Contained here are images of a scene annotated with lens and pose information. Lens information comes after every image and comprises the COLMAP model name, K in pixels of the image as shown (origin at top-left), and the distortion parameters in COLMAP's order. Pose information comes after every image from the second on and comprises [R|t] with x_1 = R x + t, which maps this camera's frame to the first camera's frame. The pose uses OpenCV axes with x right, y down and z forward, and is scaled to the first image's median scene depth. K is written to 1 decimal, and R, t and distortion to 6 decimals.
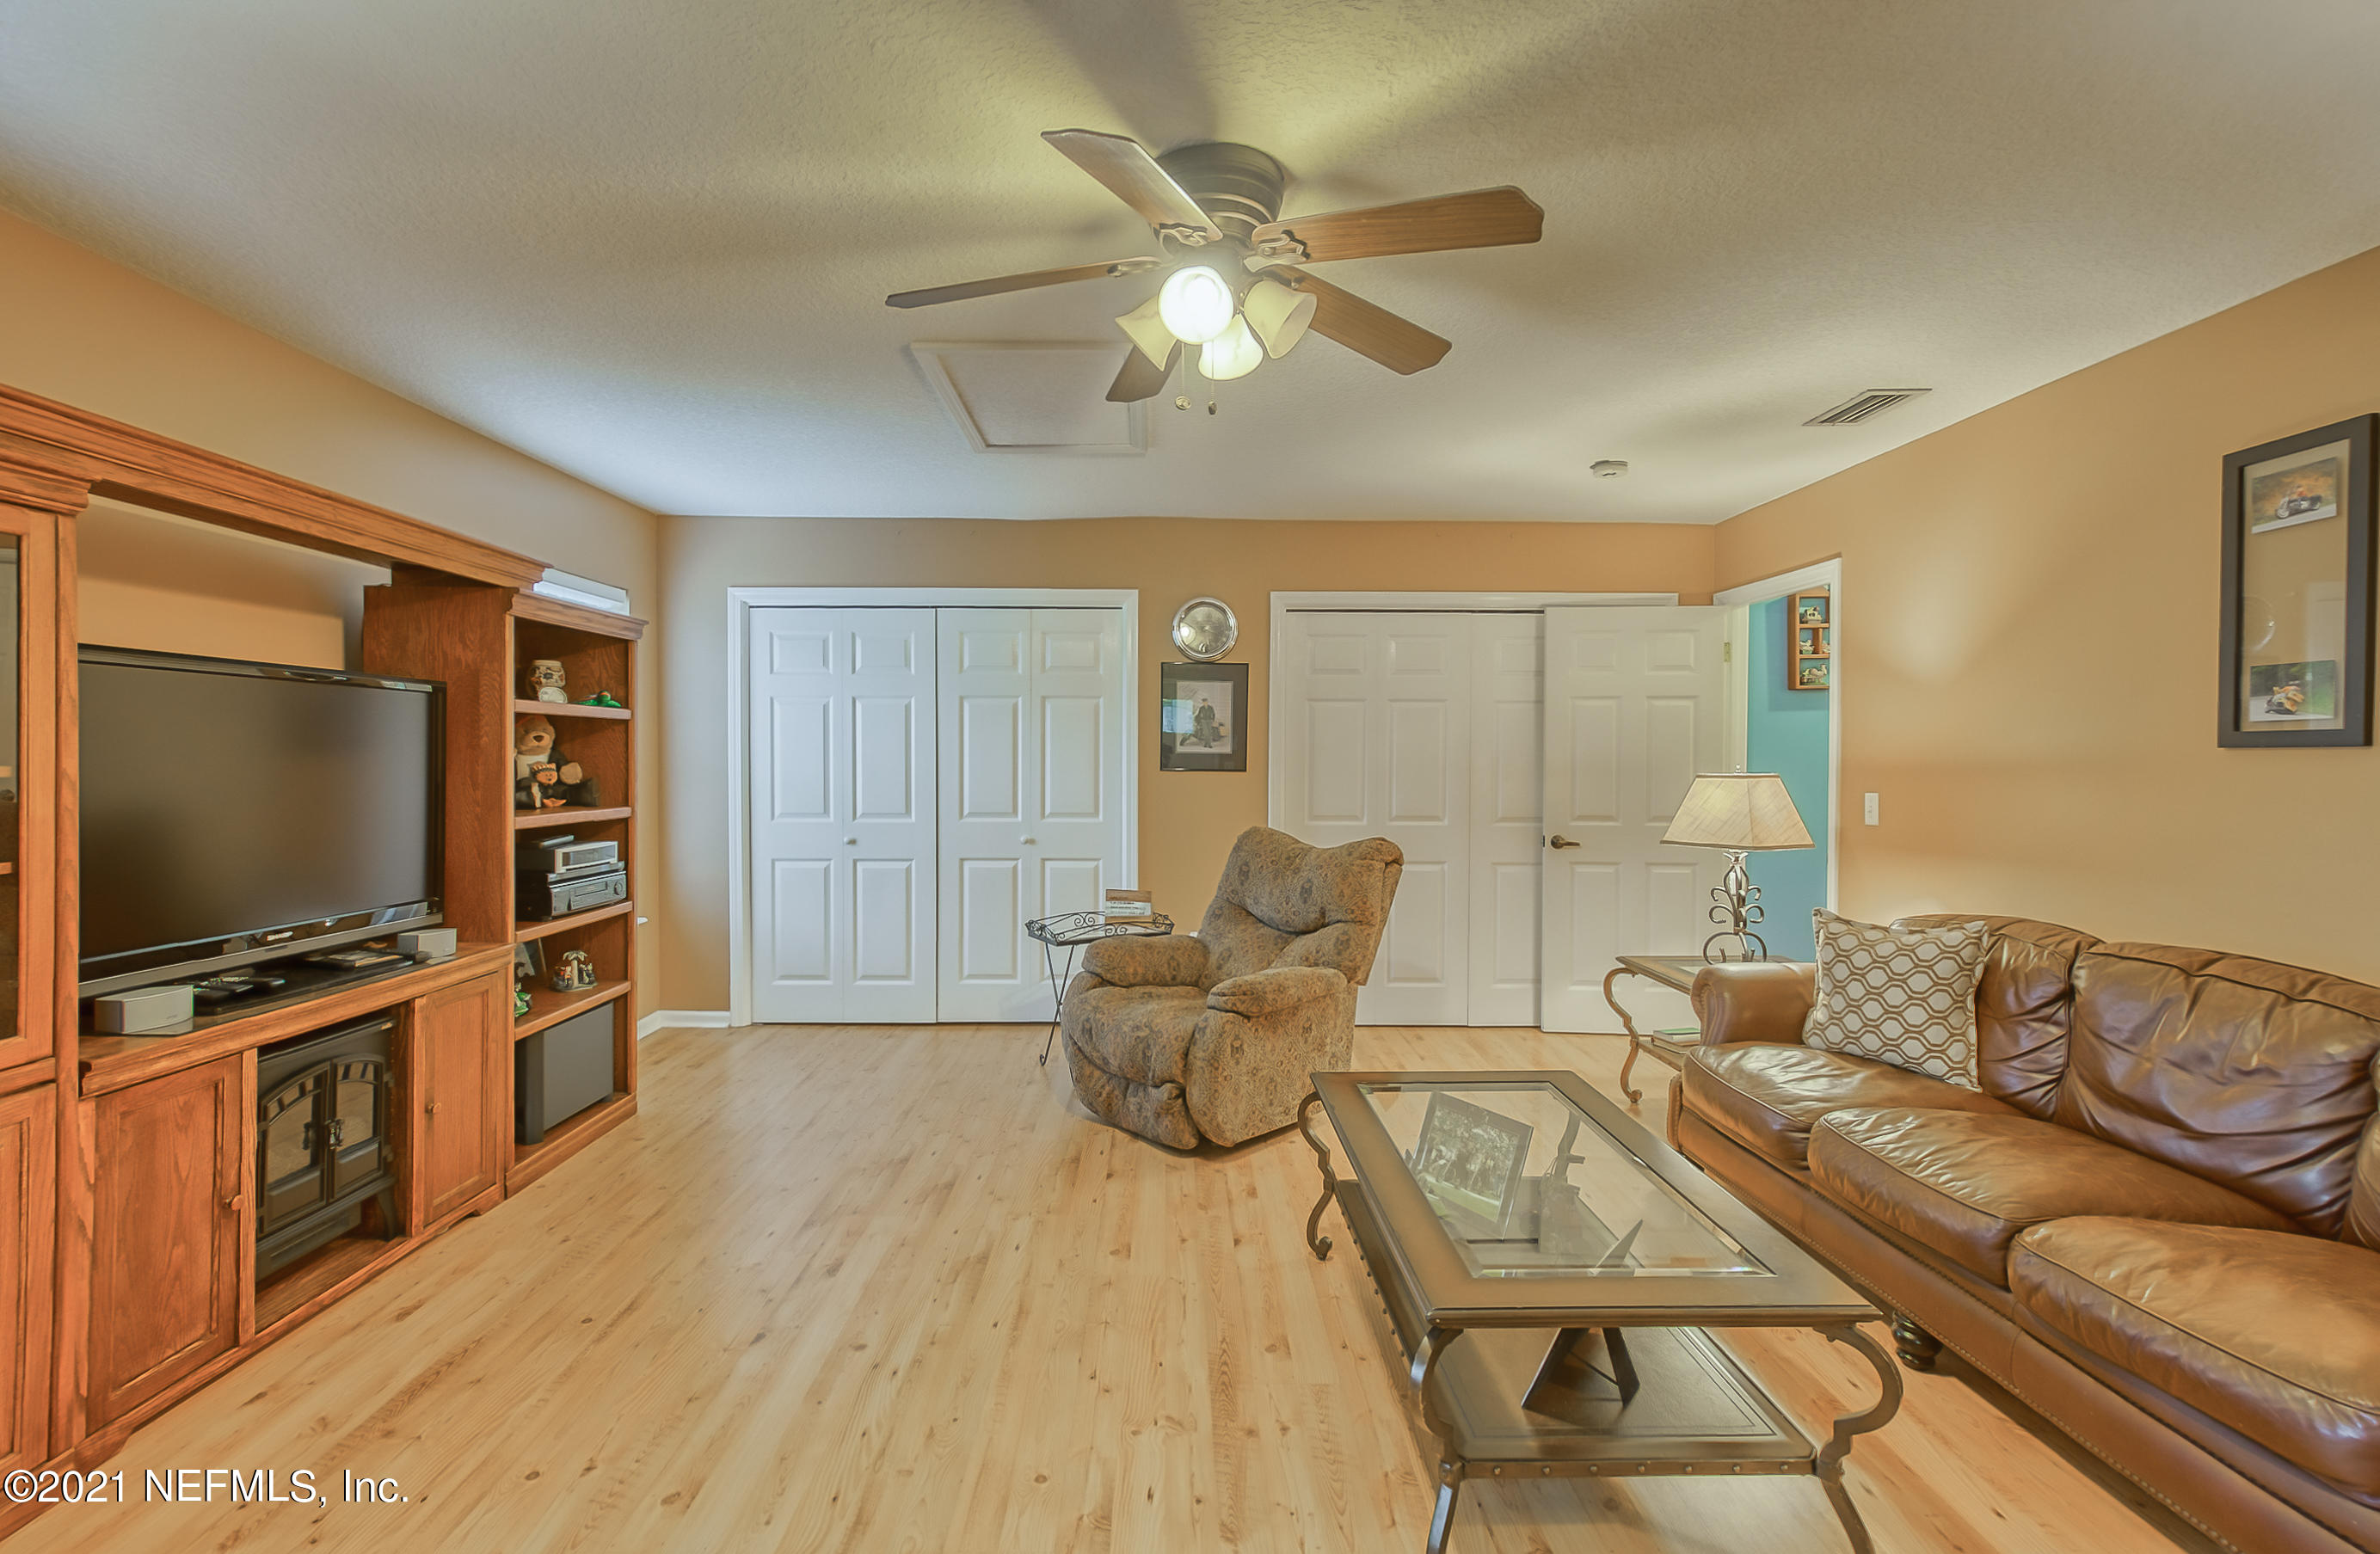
lens RADIAL K [[1040.6, 0, 1193.9], [0, 1040.6, 761.1], [0, 0, 1]] dist [-0.007388, 0.004959]
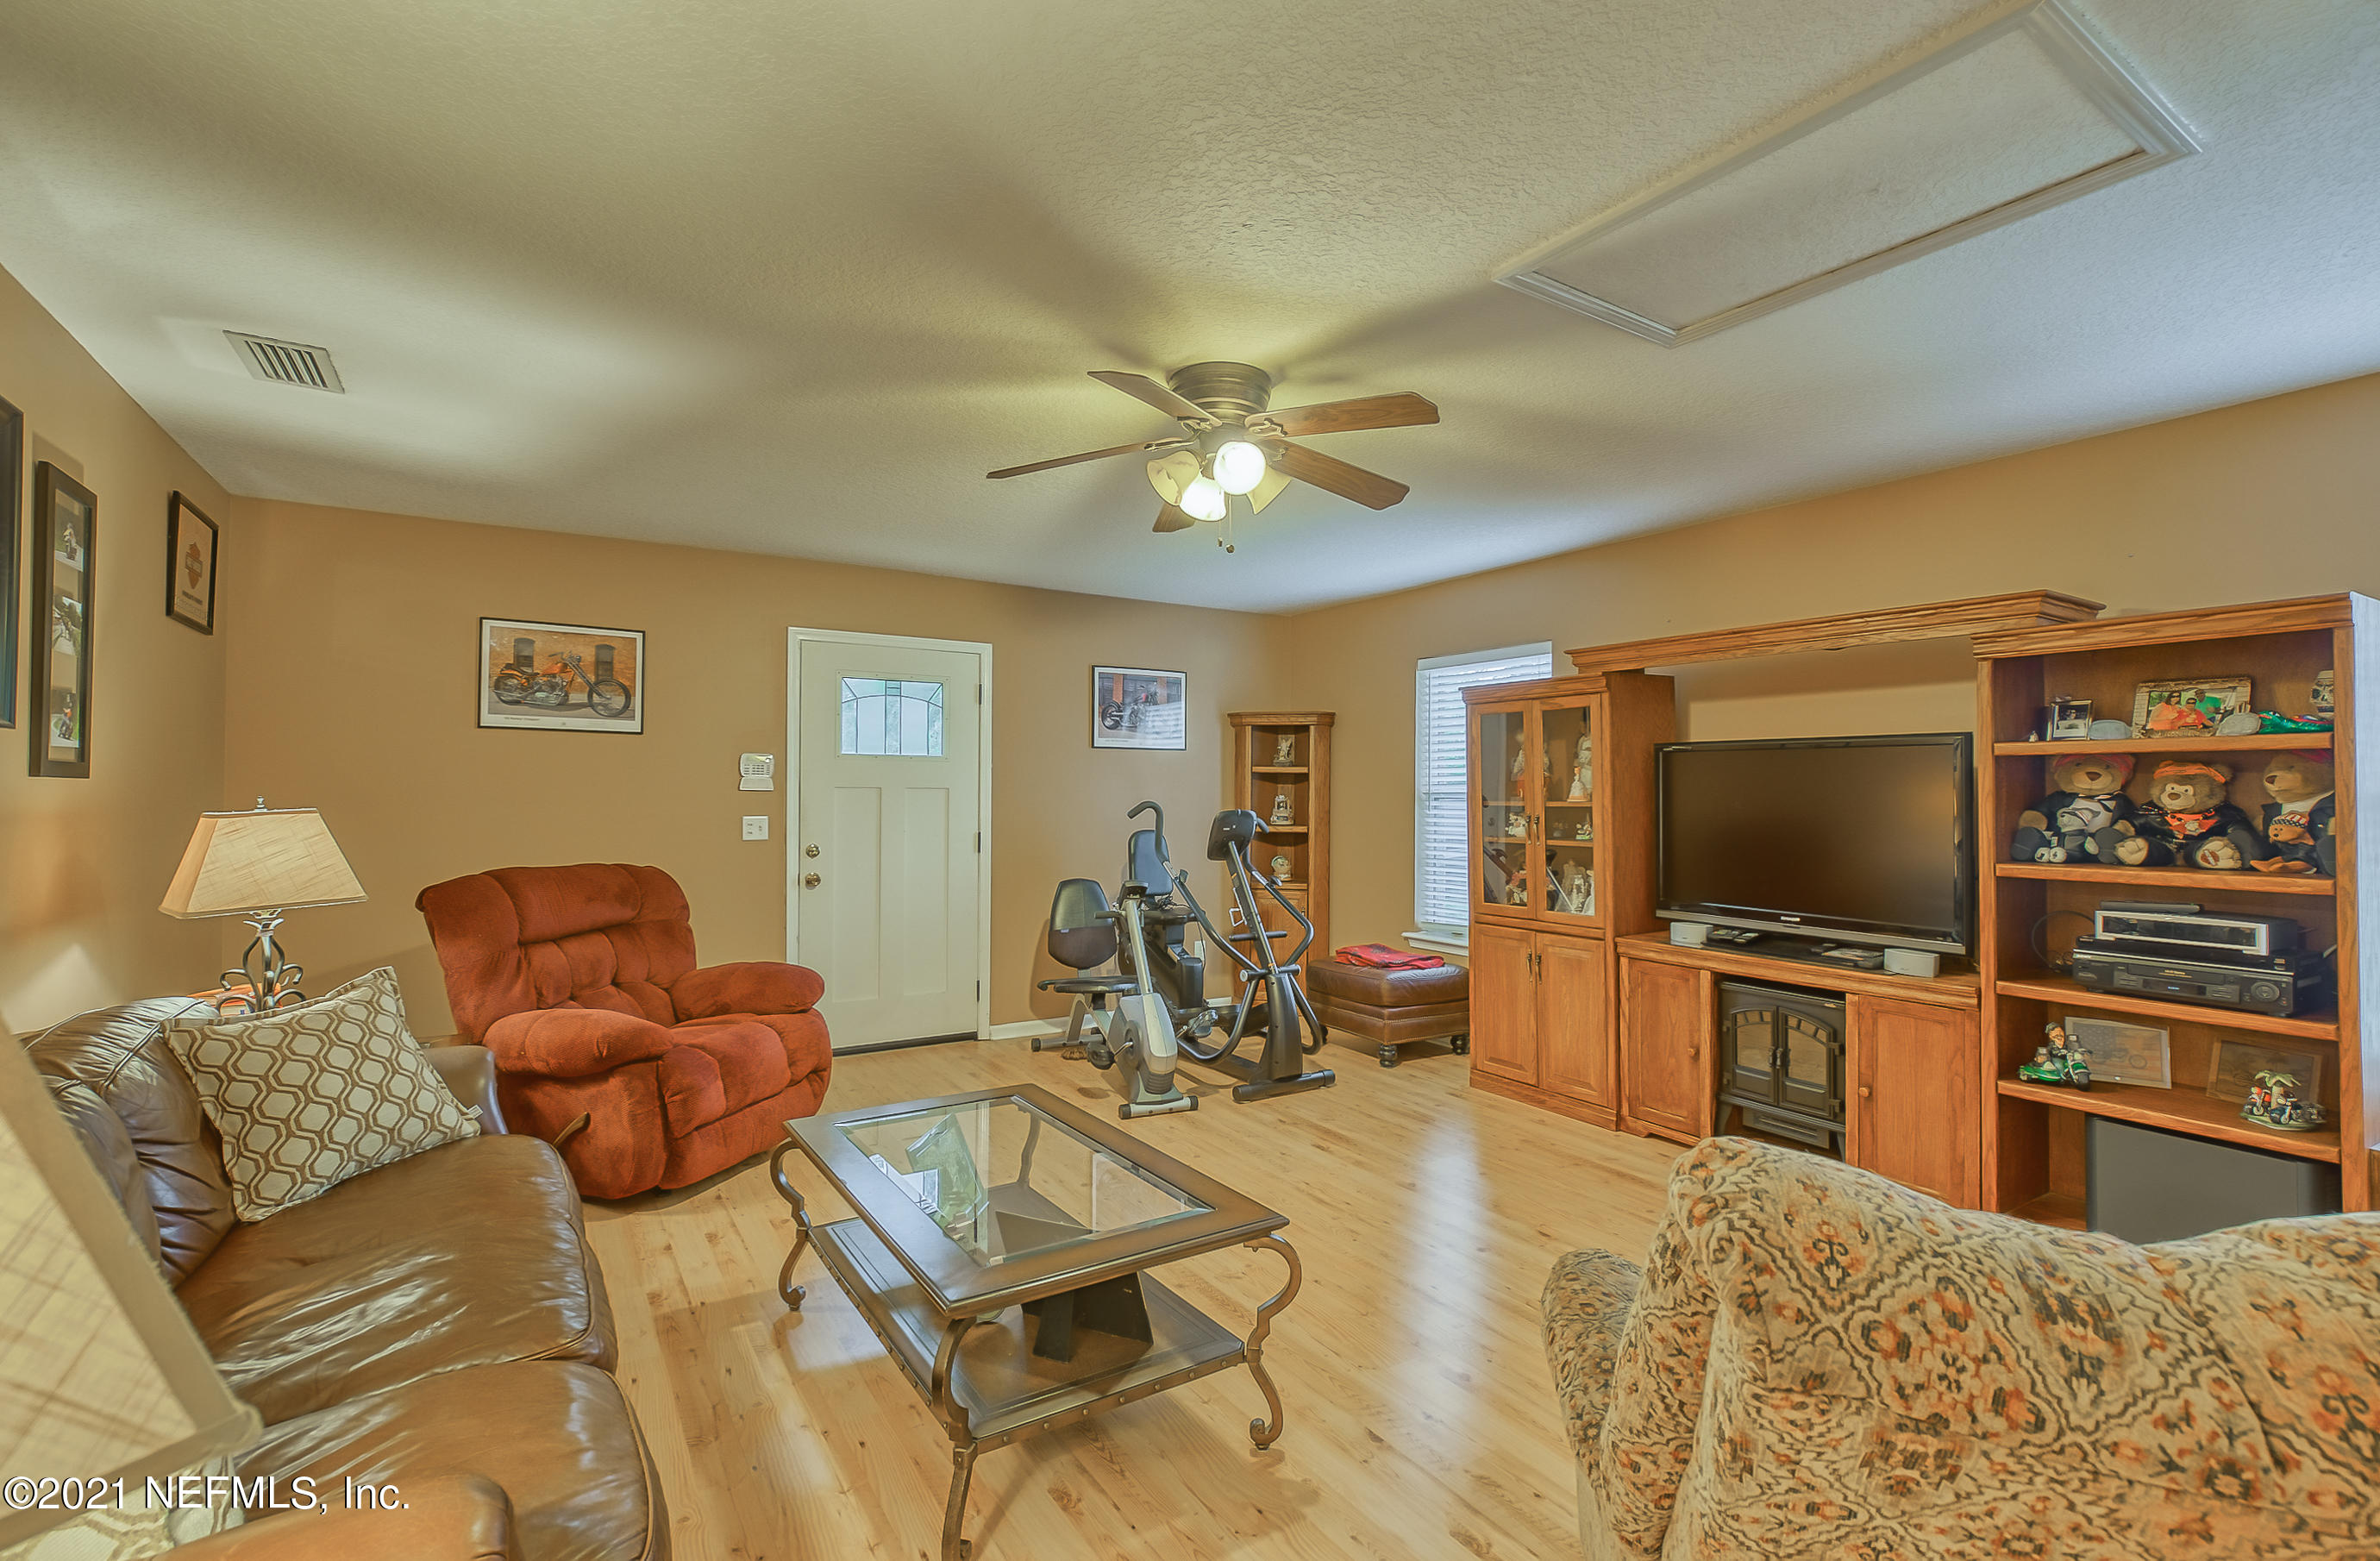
lens RADIAL K [[1070.7, 0, 1188.5], [0, 1070.7, 778.2], [0, 0, 1]] dist [-0.008265, 0.003981]
pose [[-0.848586, -0.008125, -0.528995, 0.746865], [-0.006451, 0.999967, -0.005011, -0.022984], [0.529018, -0.000840, -0.848610, 2.049234]]
